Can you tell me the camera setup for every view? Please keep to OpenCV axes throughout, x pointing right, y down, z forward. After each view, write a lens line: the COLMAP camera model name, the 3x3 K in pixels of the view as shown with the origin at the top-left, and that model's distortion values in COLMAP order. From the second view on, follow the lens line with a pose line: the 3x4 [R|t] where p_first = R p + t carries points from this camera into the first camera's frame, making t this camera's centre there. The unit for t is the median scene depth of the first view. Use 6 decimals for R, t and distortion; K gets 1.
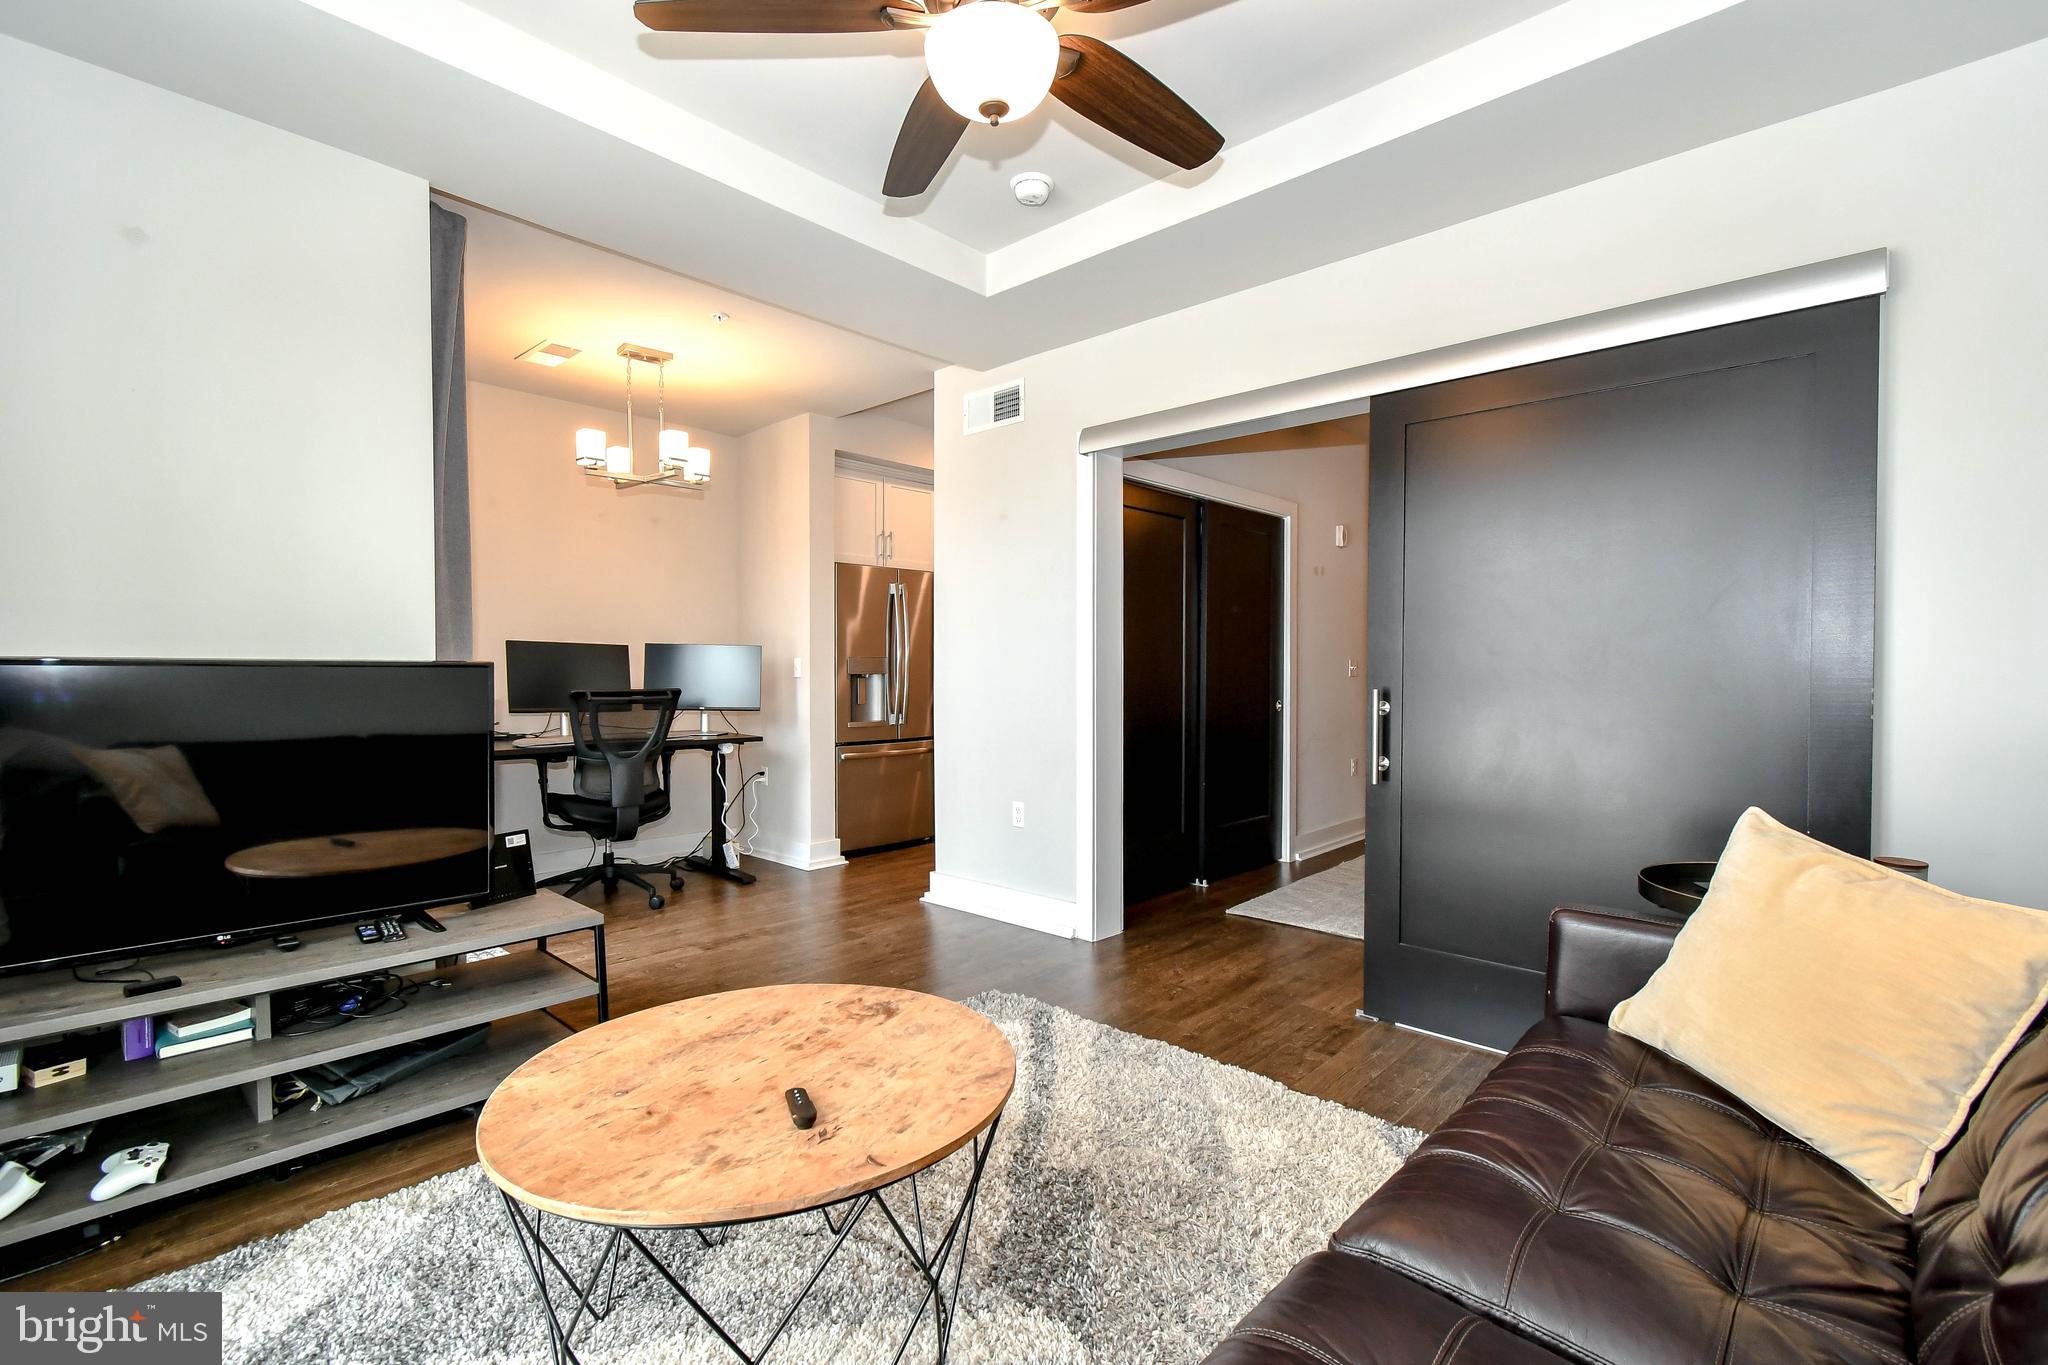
lens RADIAL K [[908.4, 0, 1031.8], [0, 908.4, 680.8], [0, 0, 1]] dist [0.000995, -0.000446]
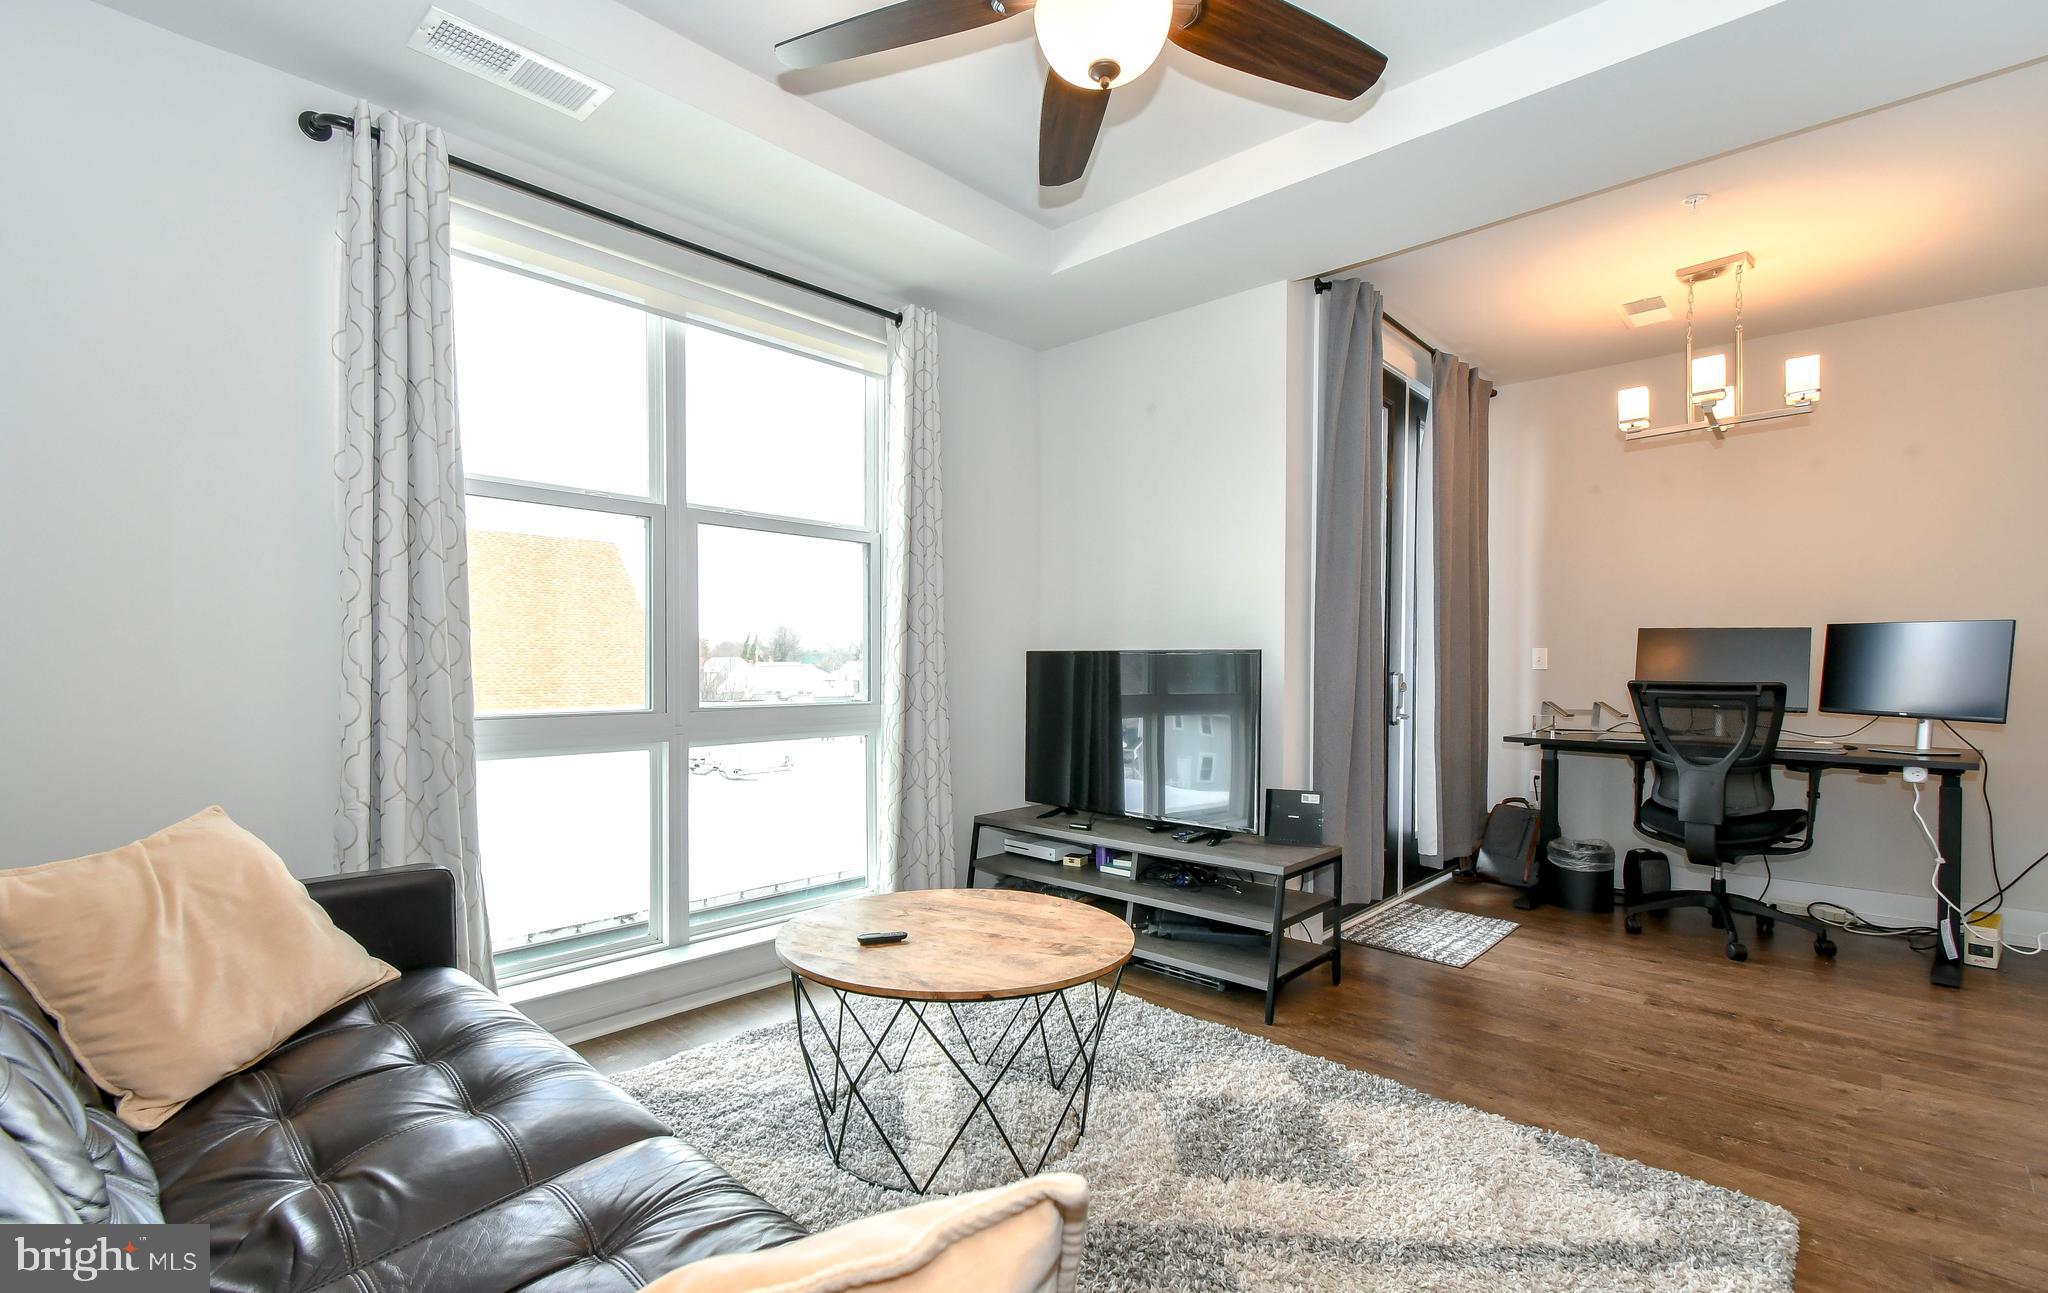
lens RADIAL K [[925.3, 0, 1024.0], [0, 925.3, 679.5], [0, 0, 1]] dist [0.002228, 0.000087]
pose [[0.000562, 0.015433, -0.999881, 0.418328], [-0.015312, 0.999764, 0.015423, 0.003660], [0.999883, 0.015301, 0.000798, 0.400259]]
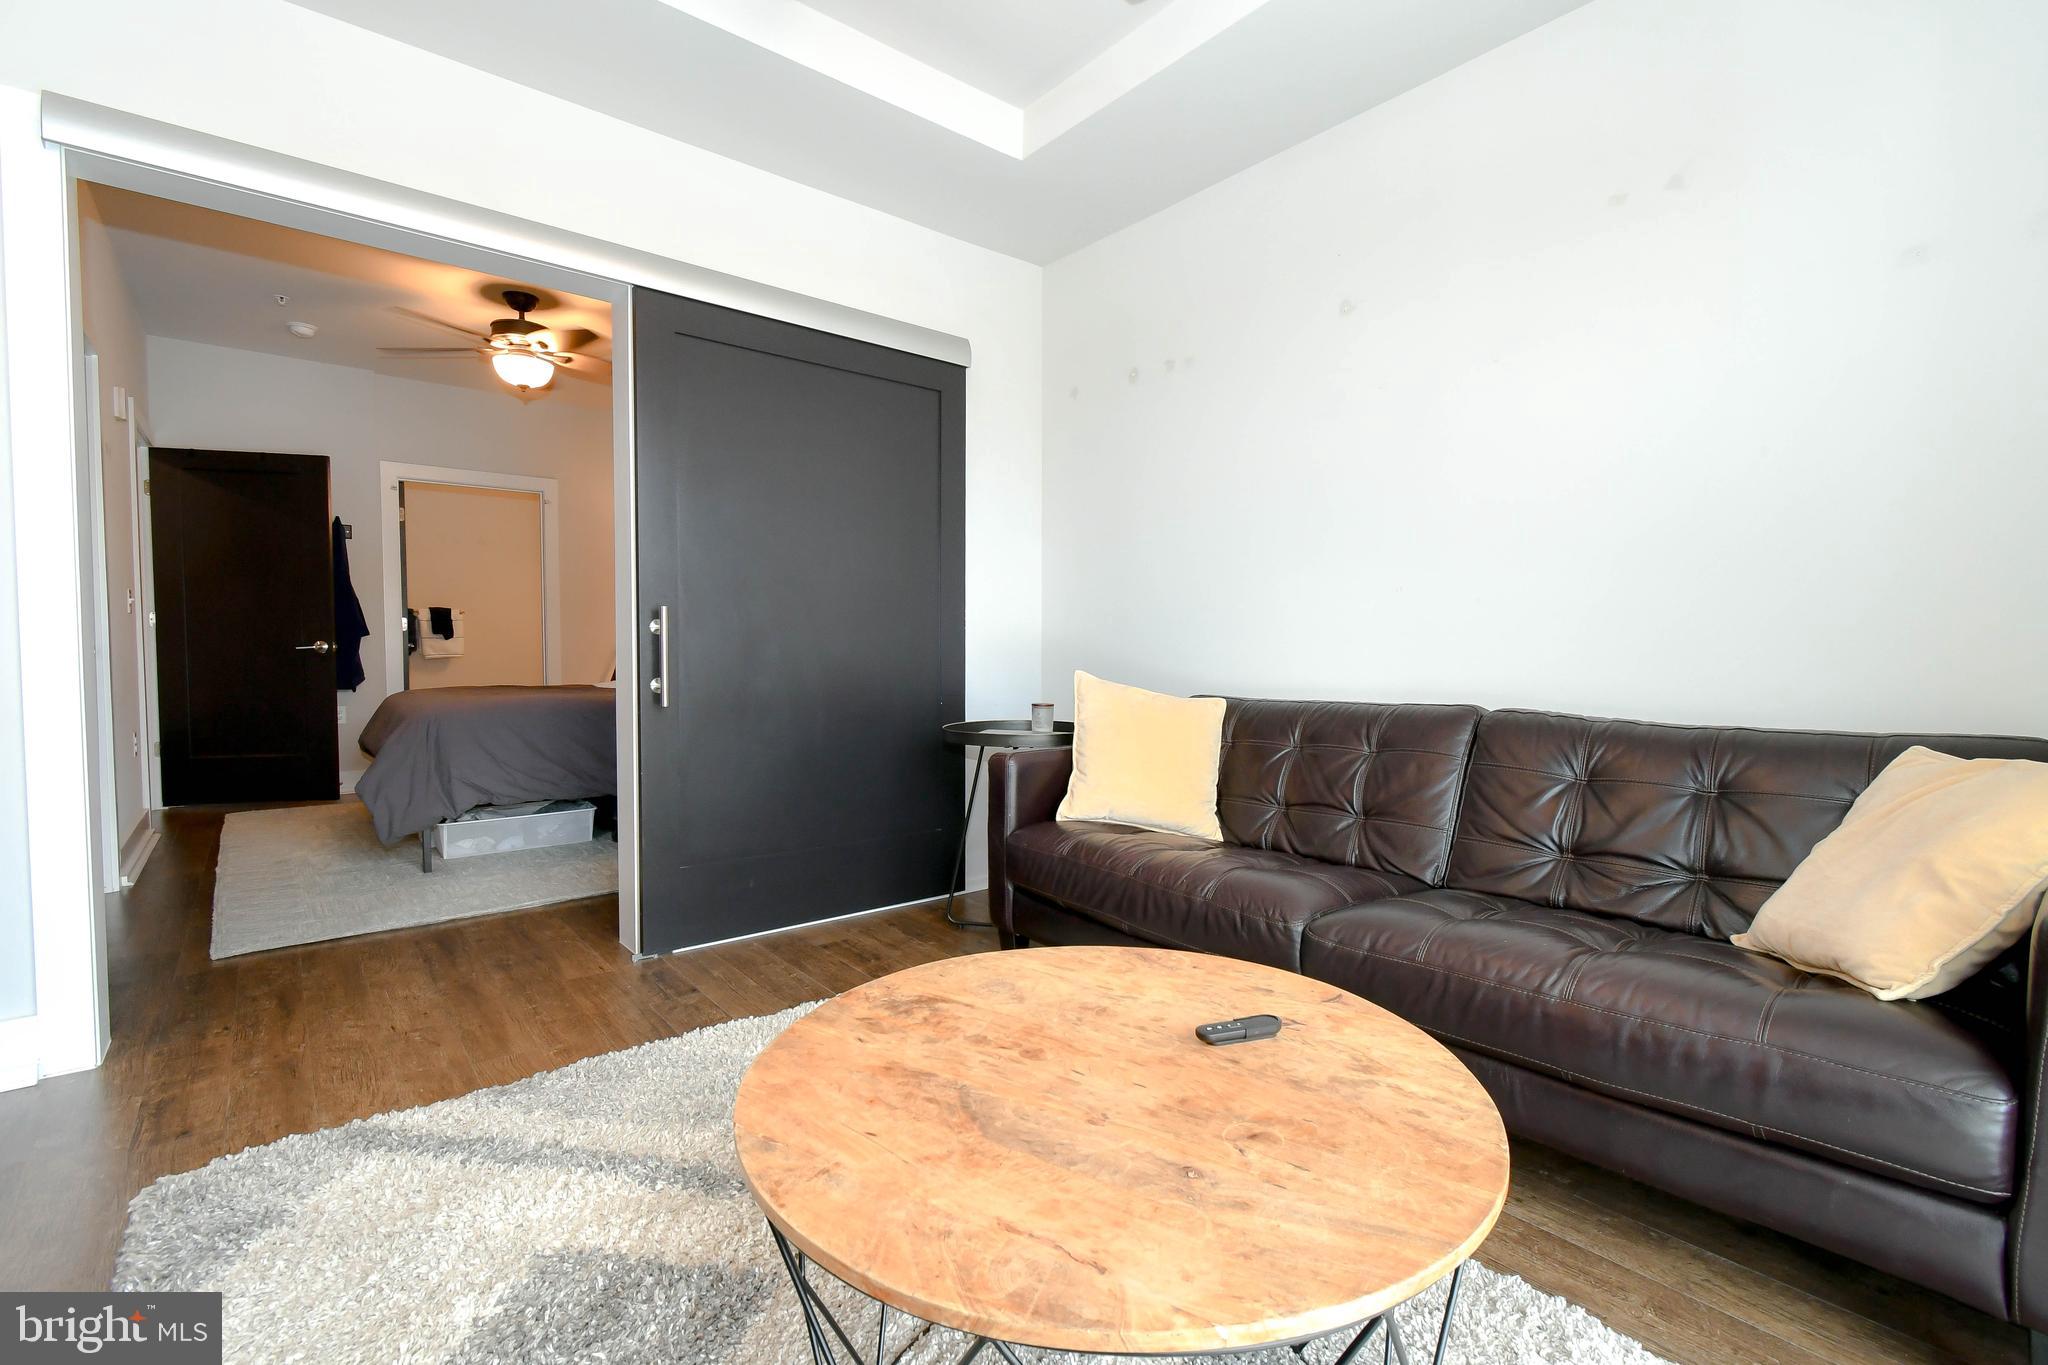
lens RADIAL K [[908.4, 0, 1031.8], [0, 908.4, 680.8], [0, 0, 1]] dist [0.000995, -0.000446]
pose [[0.136429, -0.041914, 0.989763, -0.357268], [0.007757, 0.999119, 0.041241, 0.036443], [-0.990619, 0.002051, 0.136634, 0.349898]]
